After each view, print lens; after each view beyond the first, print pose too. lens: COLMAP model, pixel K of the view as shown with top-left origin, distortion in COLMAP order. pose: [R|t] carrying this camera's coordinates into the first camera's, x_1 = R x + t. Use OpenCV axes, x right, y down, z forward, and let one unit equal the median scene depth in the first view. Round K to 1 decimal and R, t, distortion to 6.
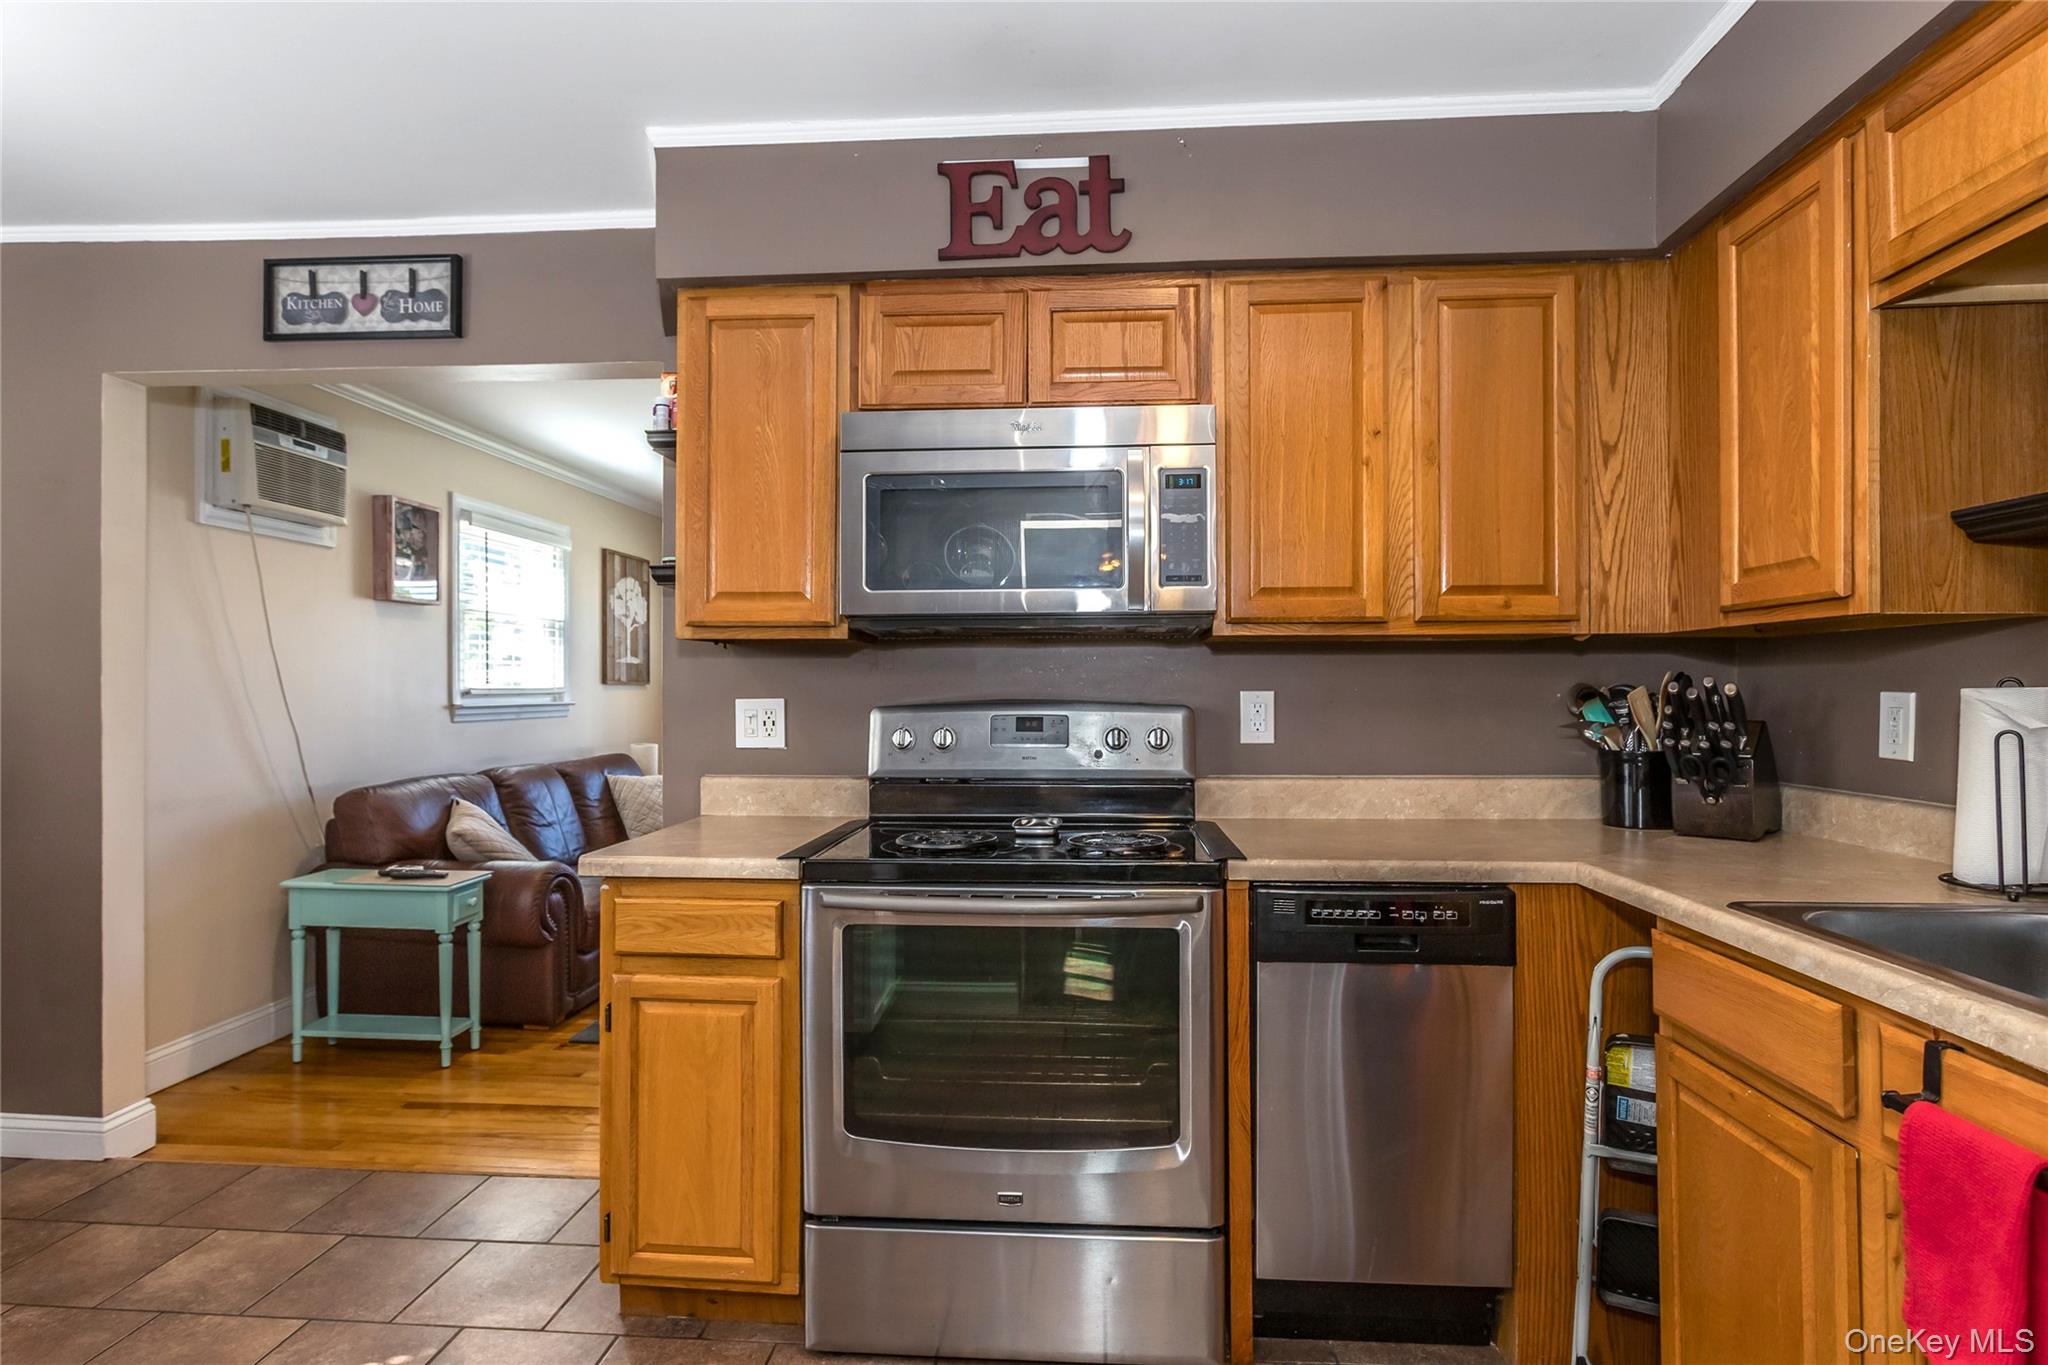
lens RADIAL K [[1056.1, 0, 1037.7], [0, 1056.1, 678.8], [0, 0, 1]] dist [-0.005645, 0.002428]
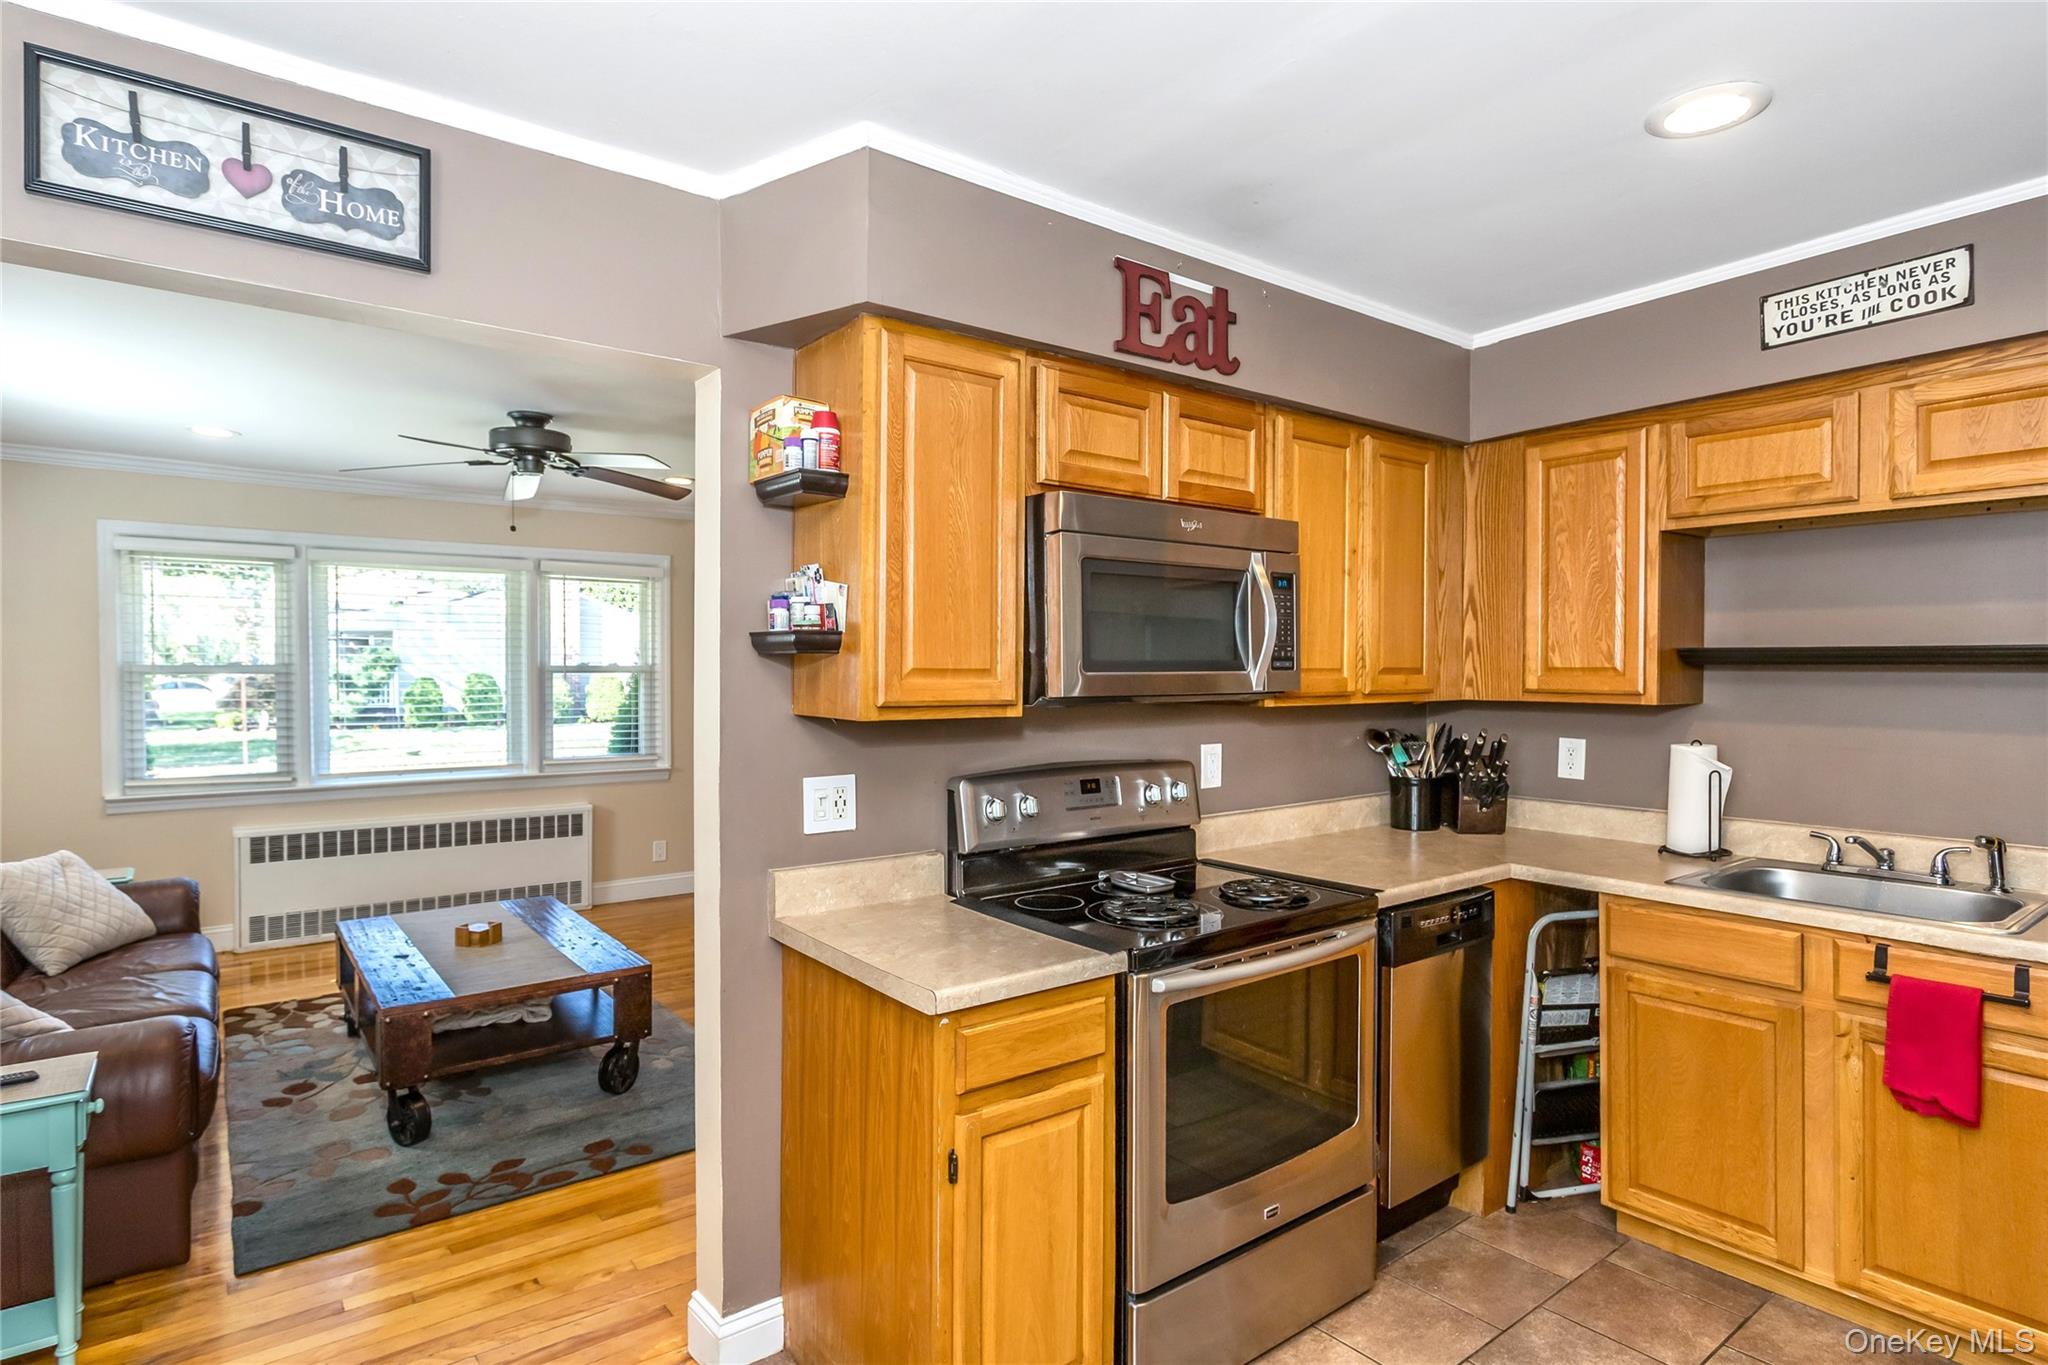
lens RADIAL K [[1056.1, 0, 1015.8], [0, 1056.1, 678.0], [0, 0, 1]] dist [-0.005645, 0.002428]
pose [[0.753693, -0.004660, 0.657210, -0.769037], [-0.009348, 0.999798, 0.017810, -0.084632], [-0.657160, -0.019567, 0.753497, 0.252174]]
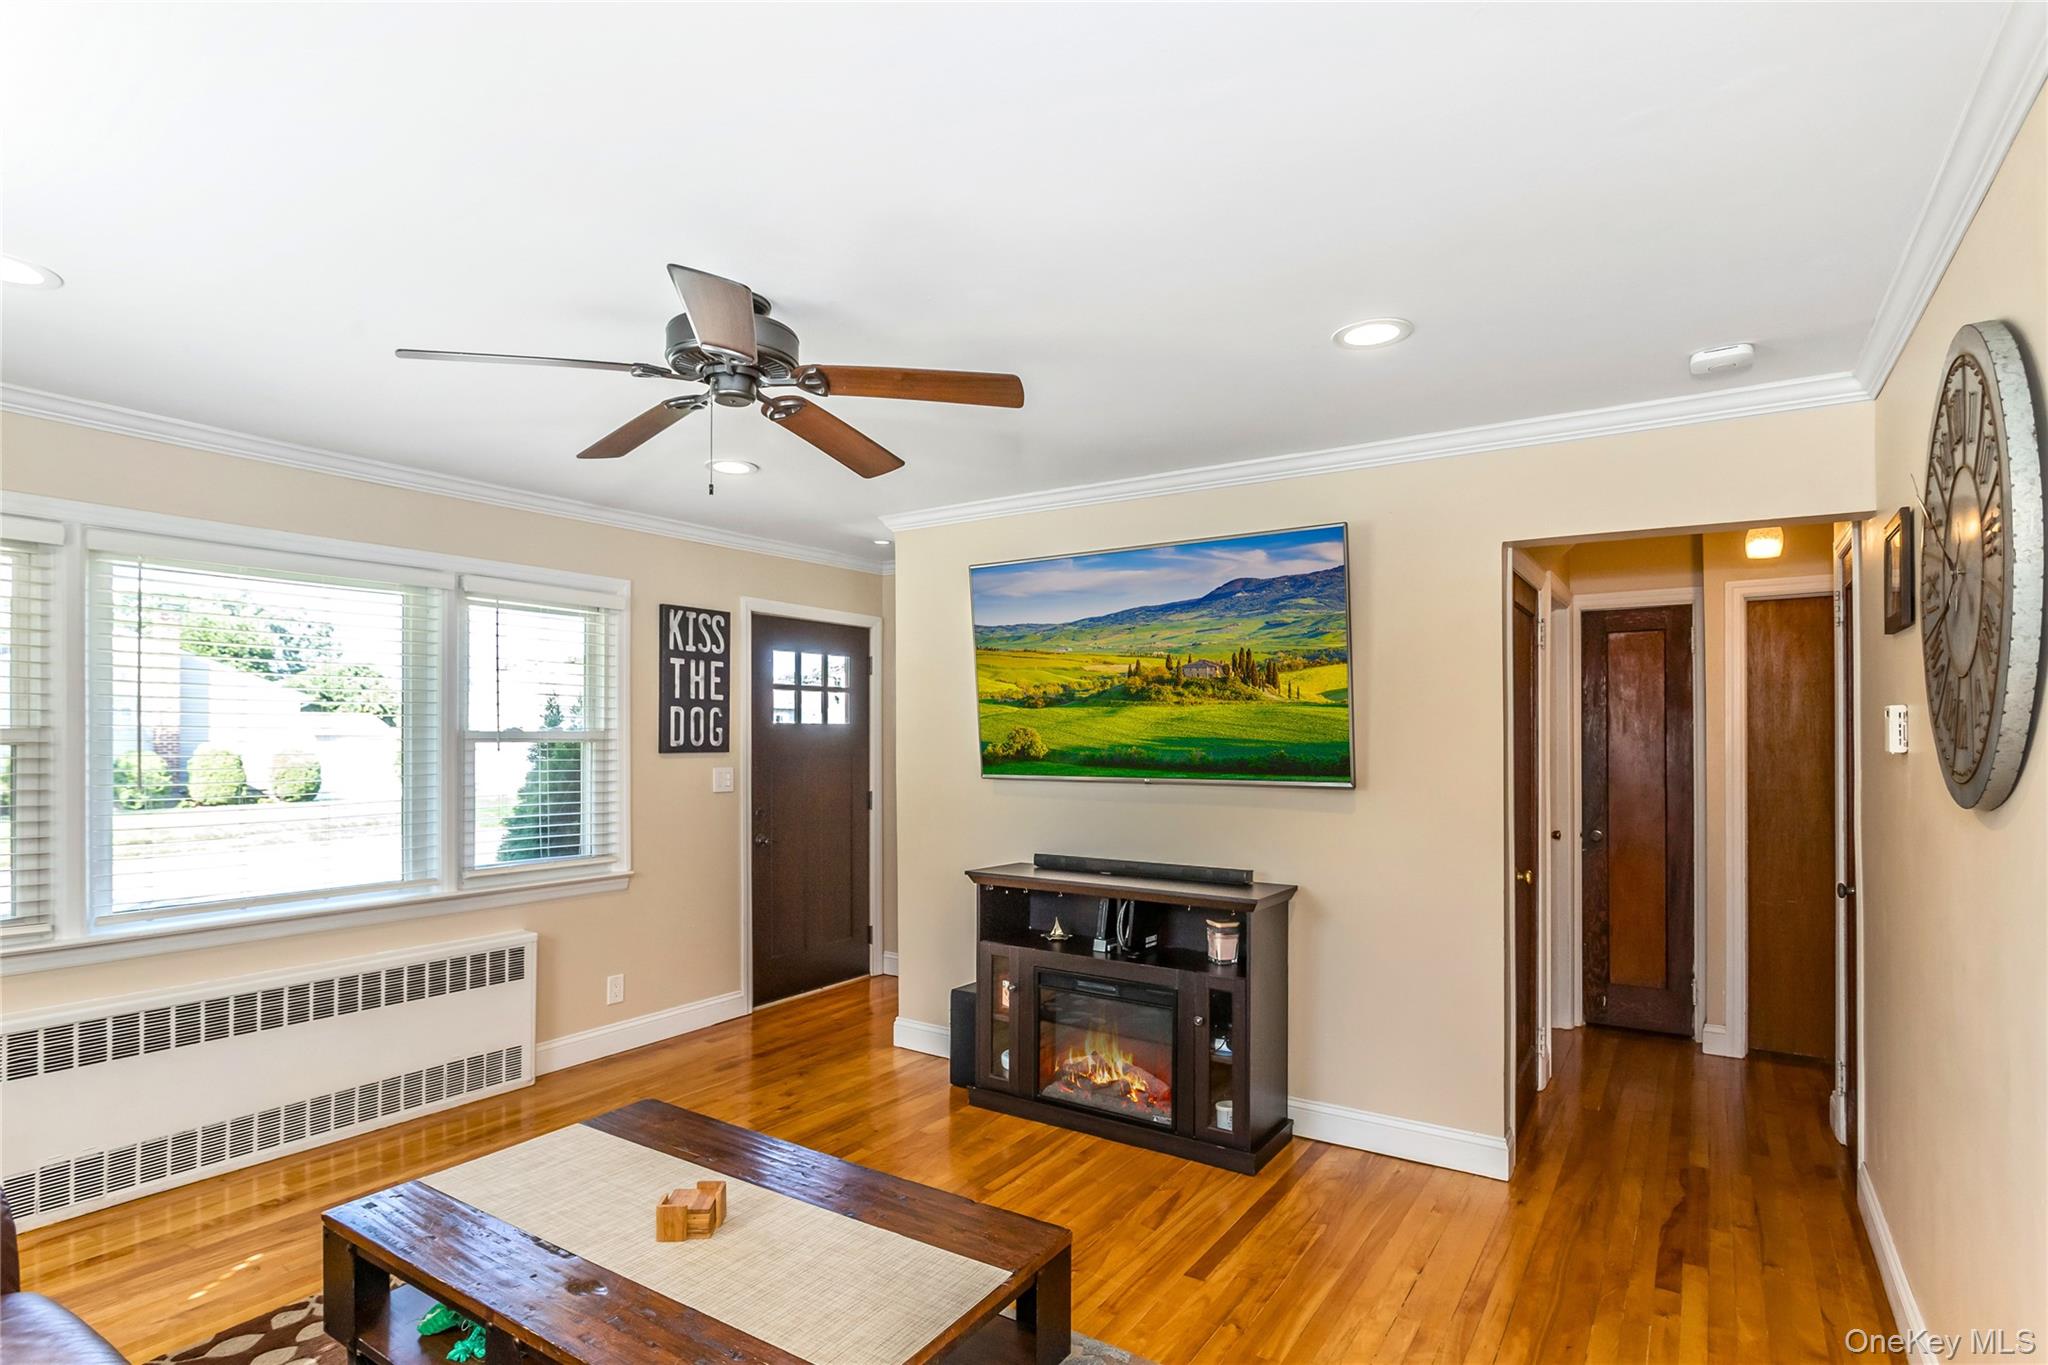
lens RADIAL K [[1056.1, 0, 1090.6], [0, 1056.1, 725.4], [0, 0, 1]] dist [-0.005645, 0.002428]
pose [[0.455879, 0.009777, 0.889988, -0.963785], [-0.016042, 0.999867, -0.002767, -0.080759], [-0.889897, -0.013016, 0.455975, 1.013461]]
